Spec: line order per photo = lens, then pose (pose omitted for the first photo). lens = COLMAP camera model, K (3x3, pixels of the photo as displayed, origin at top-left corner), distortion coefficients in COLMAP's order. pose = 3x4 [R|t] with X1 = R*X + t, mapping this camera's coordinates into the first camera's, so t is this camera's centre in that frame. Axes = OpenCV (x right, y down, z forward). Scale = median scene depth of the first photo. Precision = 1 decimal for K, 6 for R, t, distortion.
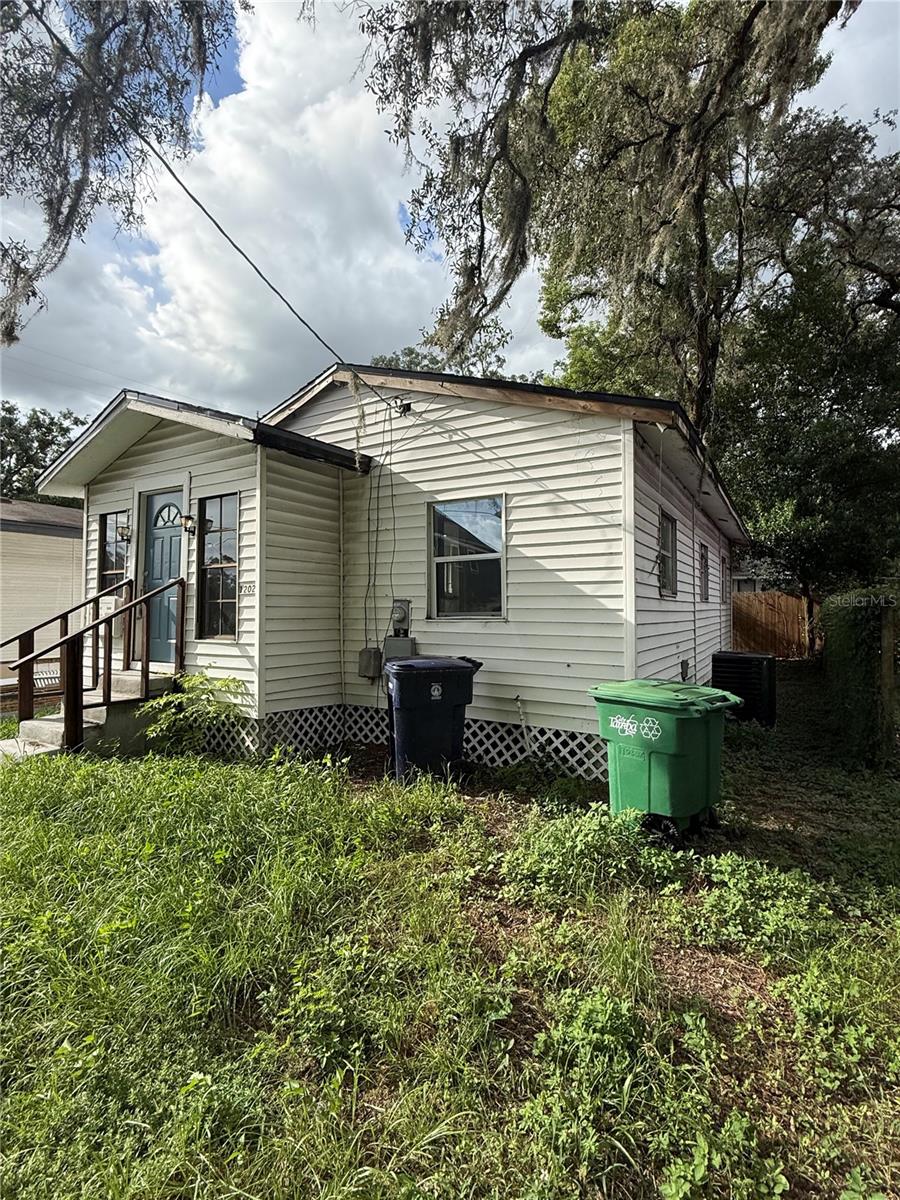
lens RADIAL K [[563.6, 0, 454.8], [0, 563.6, 599.5], [0, 0, 1]] dist [0.001285, 0.000016]
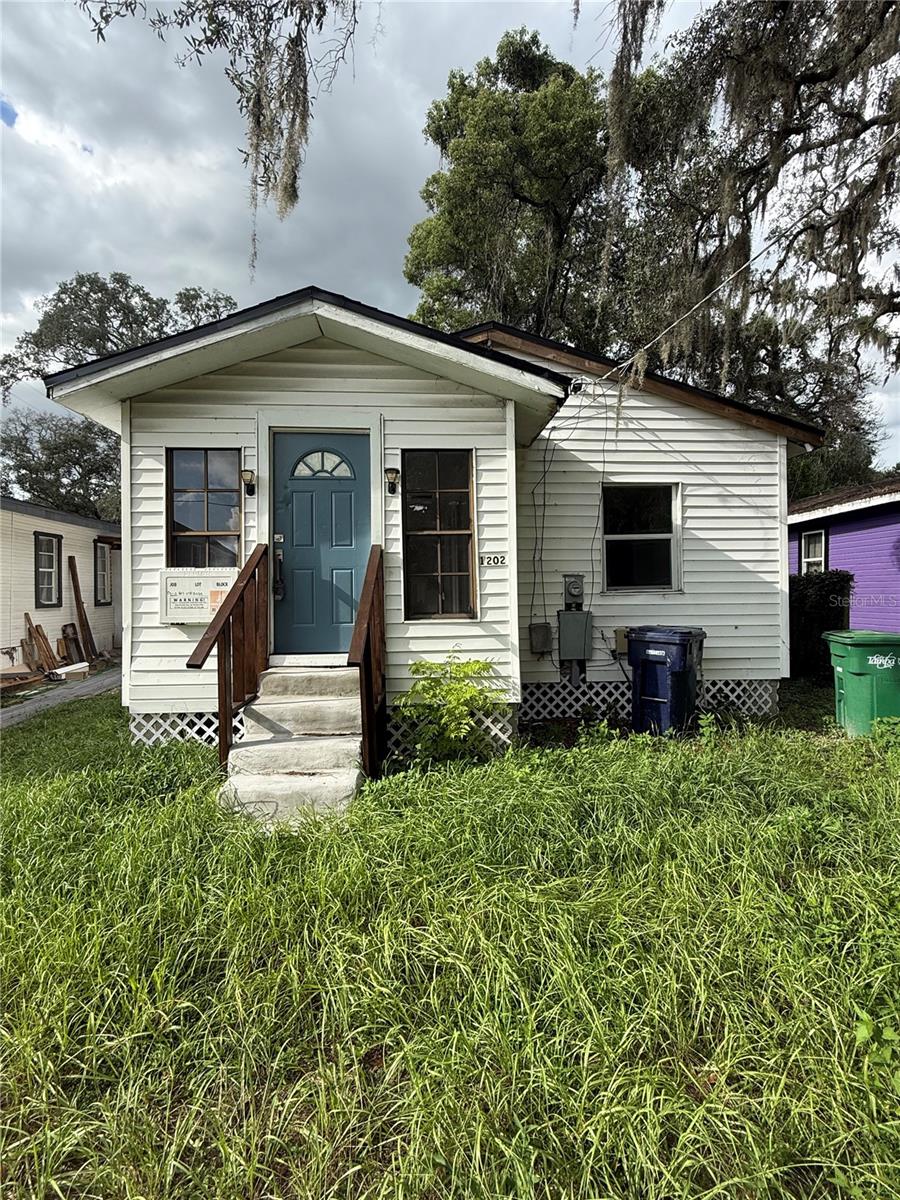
lens RADIAL K [[563.6, 0, 453.8], [0, 563.6, 597.2], [0, 0, 1]] dist [0.001285, 0.000016]
pose [[0.822655, -0.012623, 0.568401, -0.928802], [0.002114, 0.999815, 0.019144, 0.023163], [-0.568537, -0.014547, 0.822529, 0.302012]]
